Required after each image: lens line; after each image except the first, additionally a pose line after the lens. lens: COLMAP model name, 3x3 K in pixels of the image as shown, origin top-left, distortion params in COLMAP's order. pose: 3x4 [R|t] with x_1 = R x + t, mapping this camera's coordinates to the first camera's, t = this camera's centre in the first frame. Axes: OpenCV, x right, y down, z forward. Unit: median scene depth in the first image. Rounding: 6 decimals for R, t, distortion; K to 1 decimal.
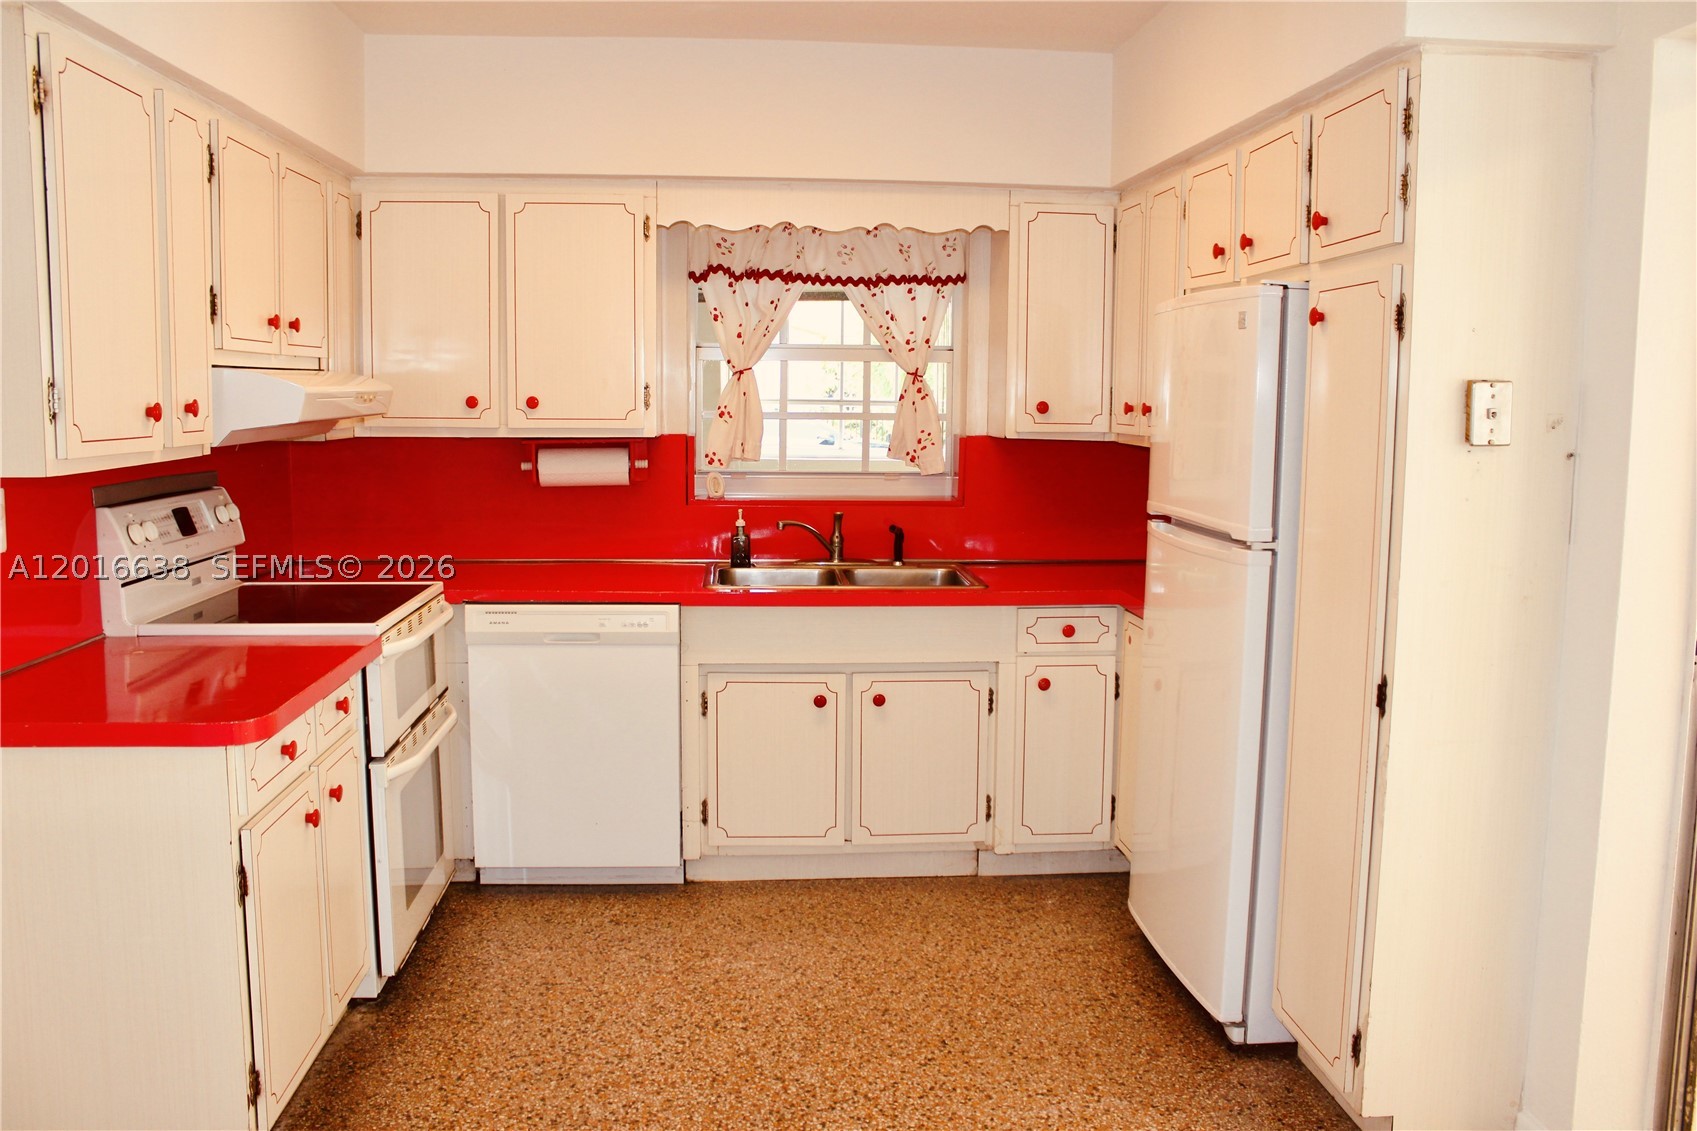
lens RADIAL K [[1419.0, 0, 848.5], [0, 1419.0, 565.5], [0, 0, 1]] dist [-0.168294, 0.163130]
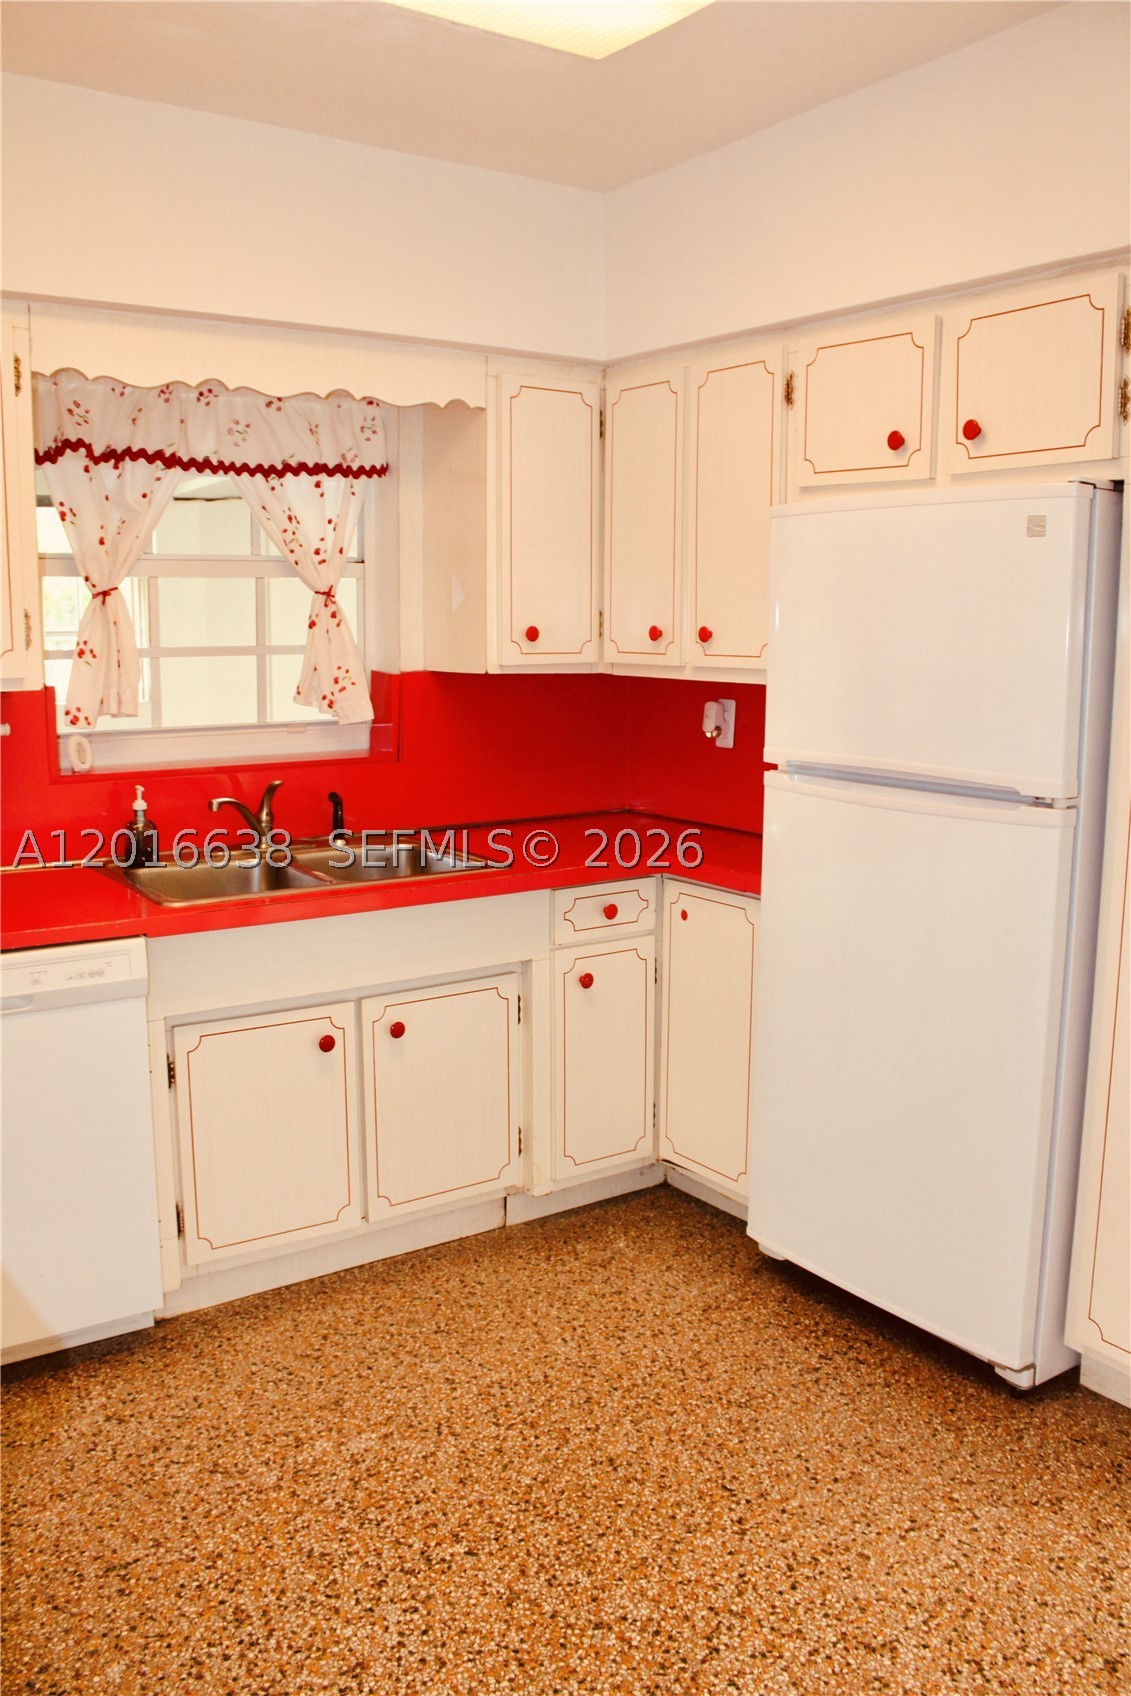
lens RADIAL K [[1418.1, 0, 540.6], [0, 1418.1, 849.4], [0, 0, 1]] dist [-0.168294, 0.163130]
pose [[0.870607, -0.087991, 0.484047, -0.255437], [0.066610, 0.995898, 0.061233, -0.039326], [-0.487450, -0.021068, 0.872897, 0.299719]]
